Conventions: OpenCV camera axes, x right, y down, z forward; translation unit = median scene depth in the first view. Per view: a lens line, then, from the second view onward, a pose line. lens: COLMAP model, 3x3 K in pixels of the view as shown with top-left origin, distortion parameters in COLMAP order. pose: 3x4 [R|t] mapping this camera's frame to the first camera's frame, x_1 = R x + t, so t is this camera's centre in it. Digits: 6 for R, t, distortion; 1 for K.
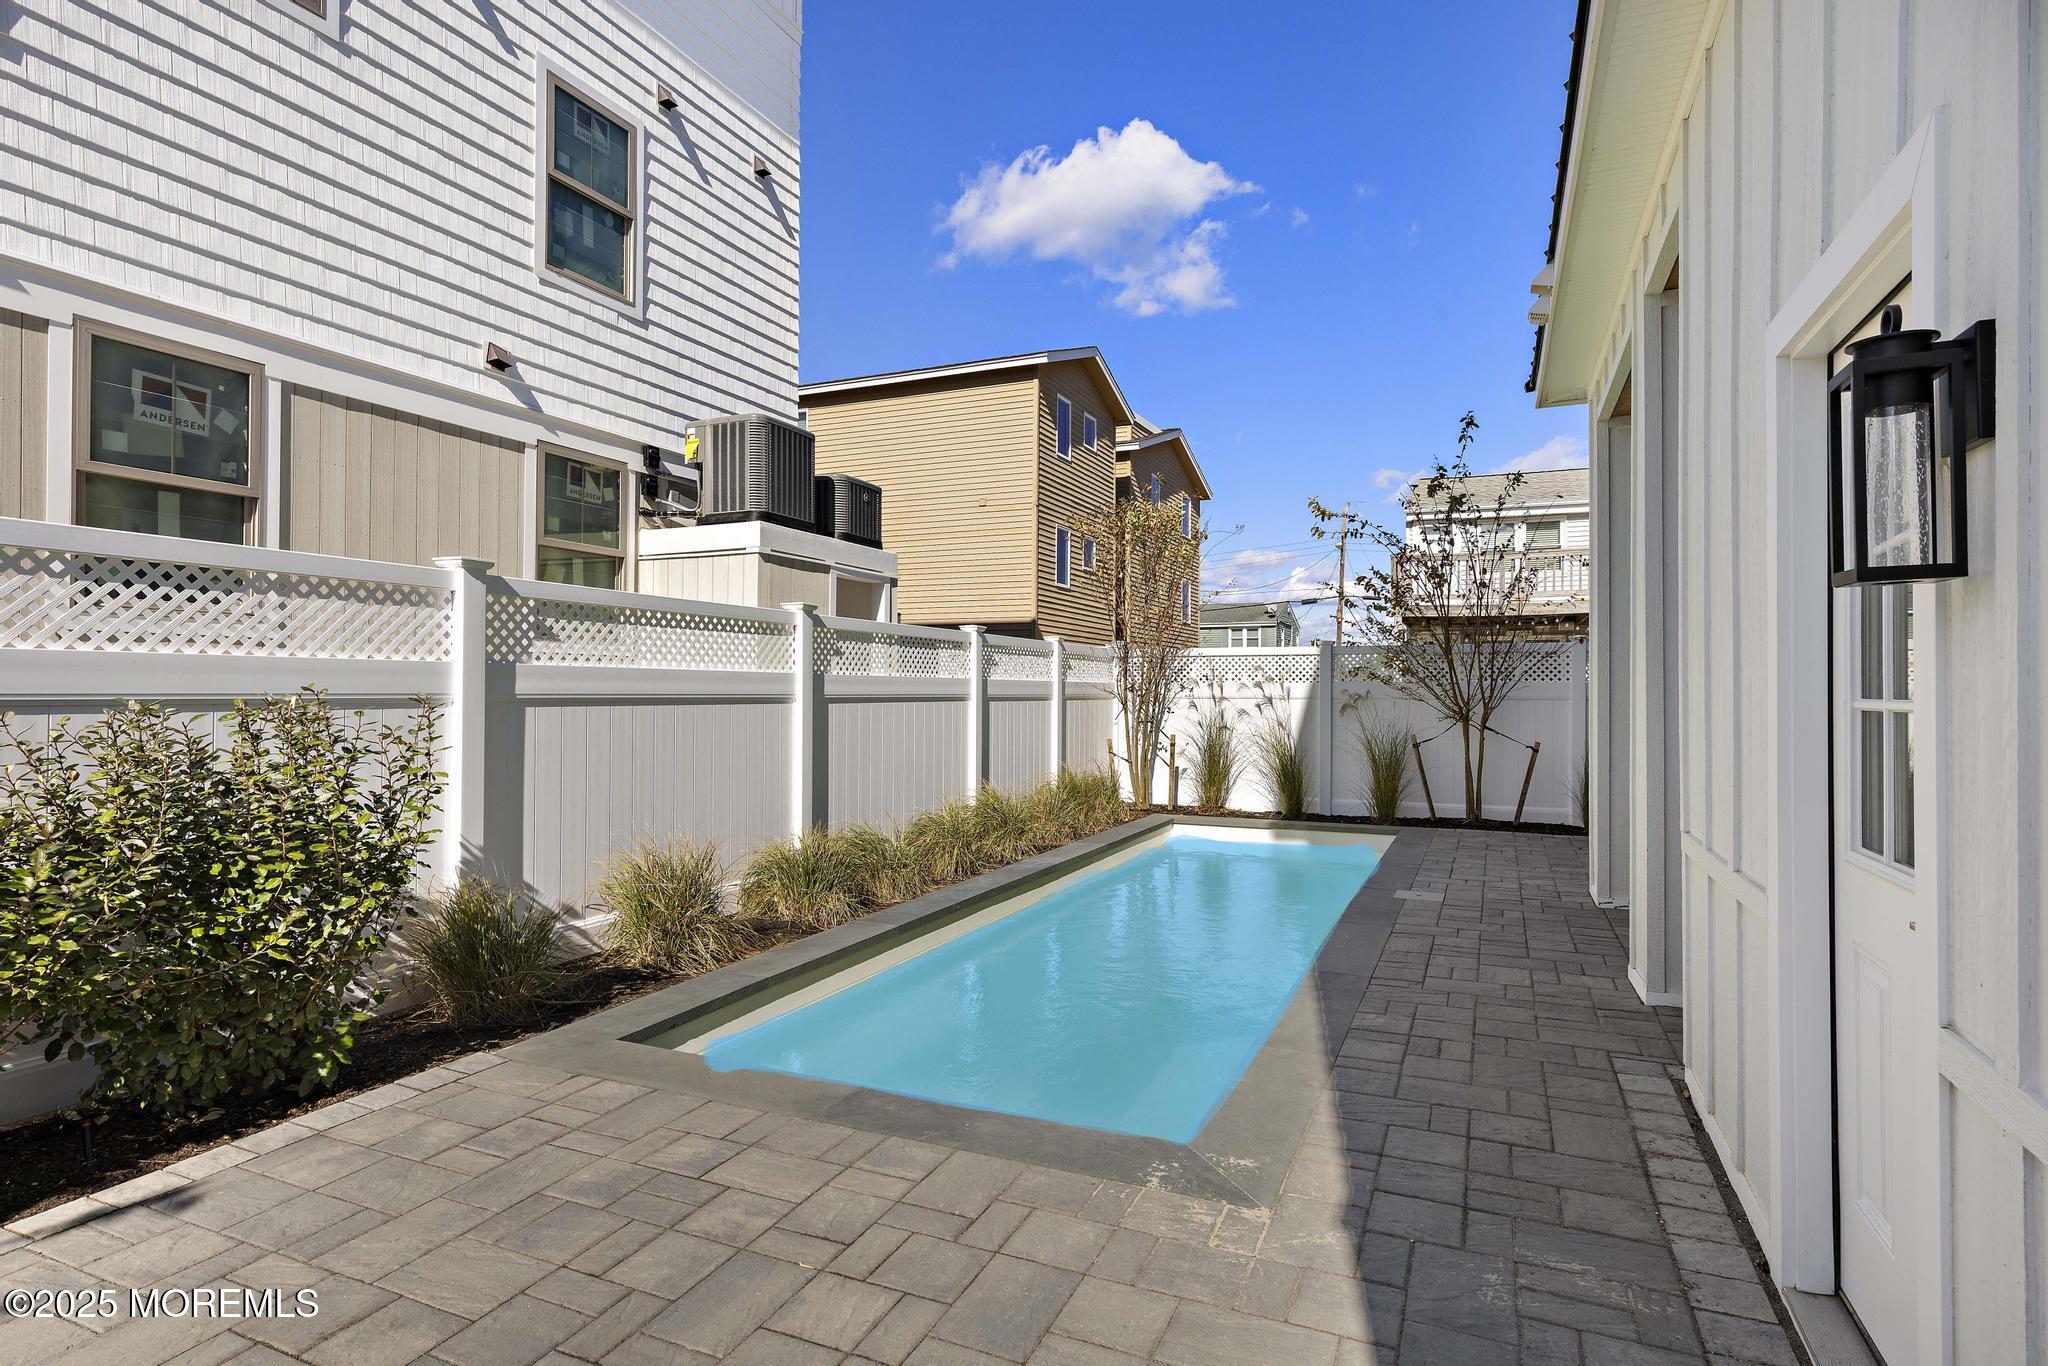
lens RADIAL K [[1050.0, 0, 1031.9], [0, 1050.0, 692.6], [0, 0, 1]] dist [-0.000041, -0.000311]
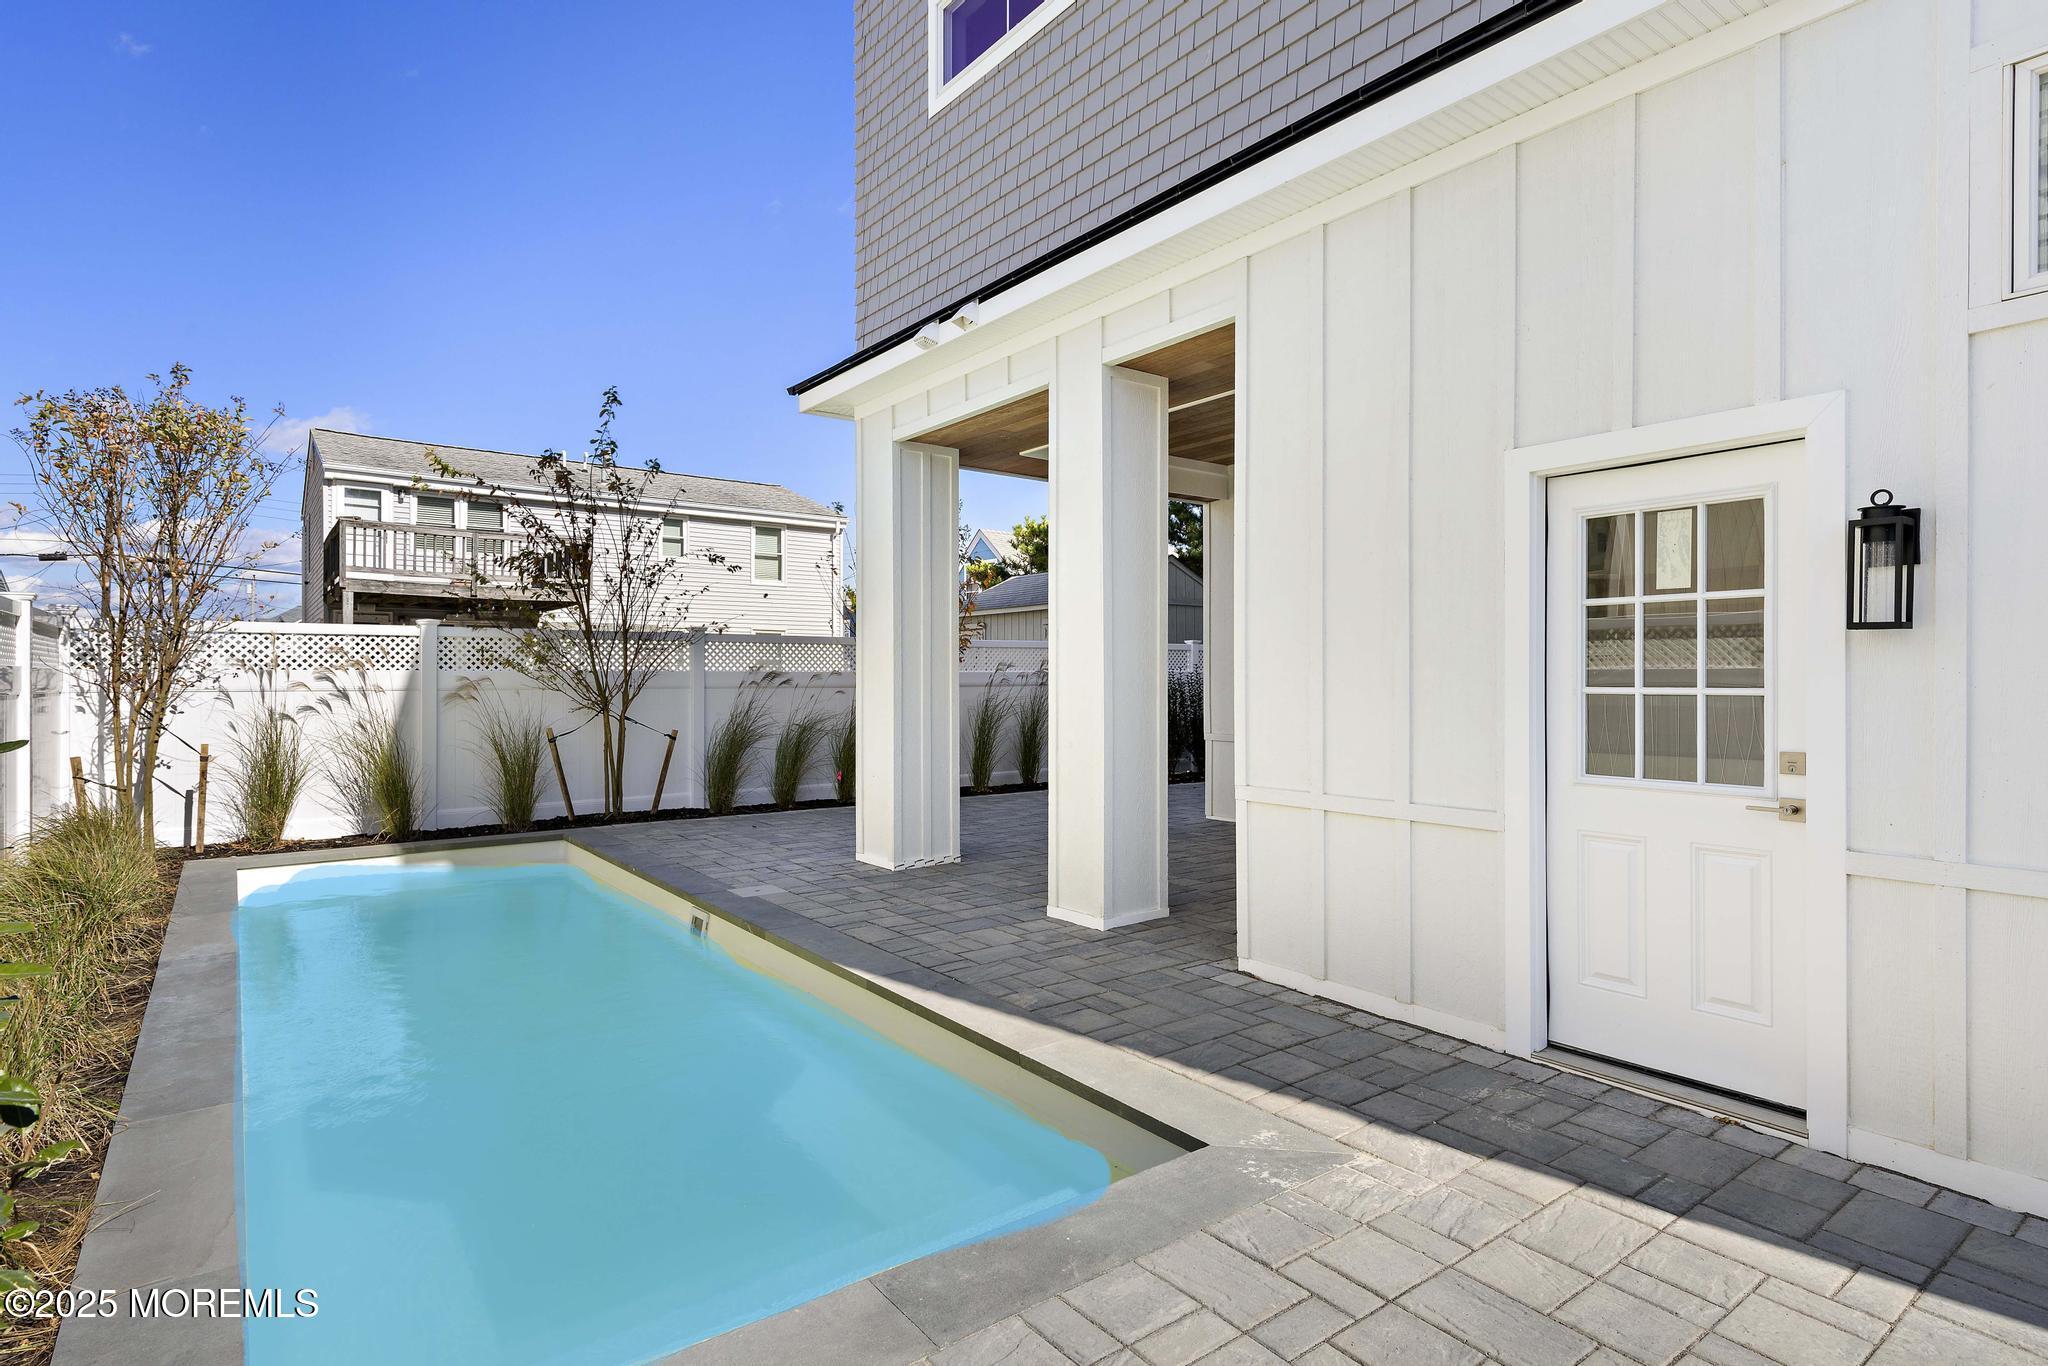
lens RADIAL K [[1050.0, 0, 1023.2], [0, 1050.0, 686.3], [0, 0, 1]] dist [-0.000041, -0.000311]
pose [[0.485880, -0.011227, 0.873954, -0.313757], [0.005059, 0.999937, 0.010033, -0.004714], [-0.874011, -0.000454, 0.485906, 0.265665]]
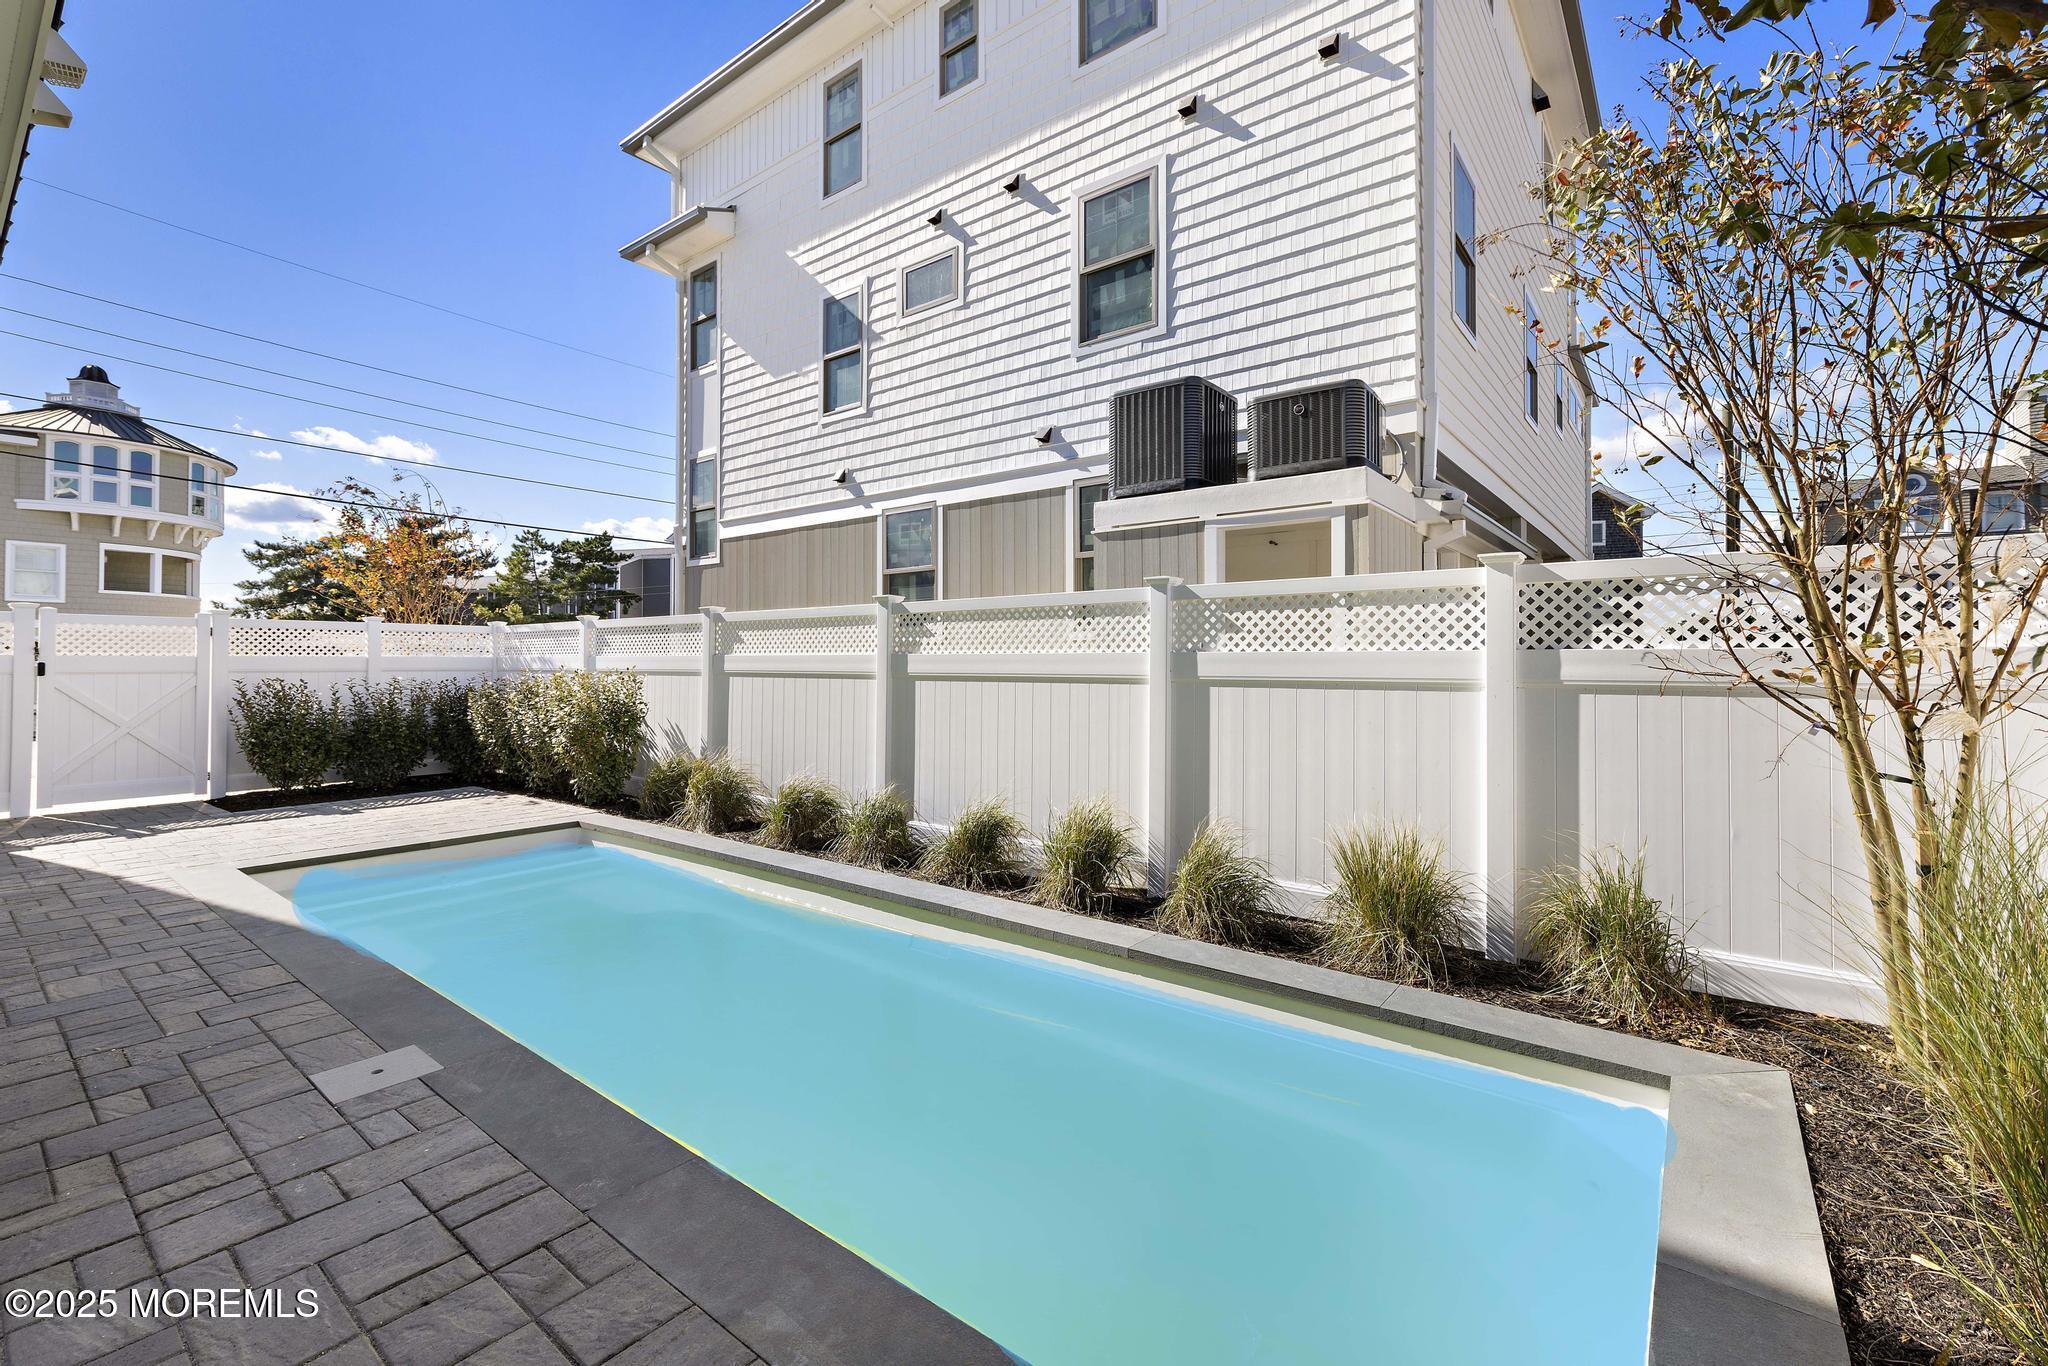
lens RADIAL K [[869.1, 0, 1027.4], [0, 869.1, 651.3], [0, 0, 1]] dist [0.005190, -0.001015]
pose [[-0.251529, -0.020733, -0.967628, 0.599759], [-0.007076, 0.999783, -0.019583, -0.004411], [0.967824, 0.001921, -0.251621, 1.221959]]
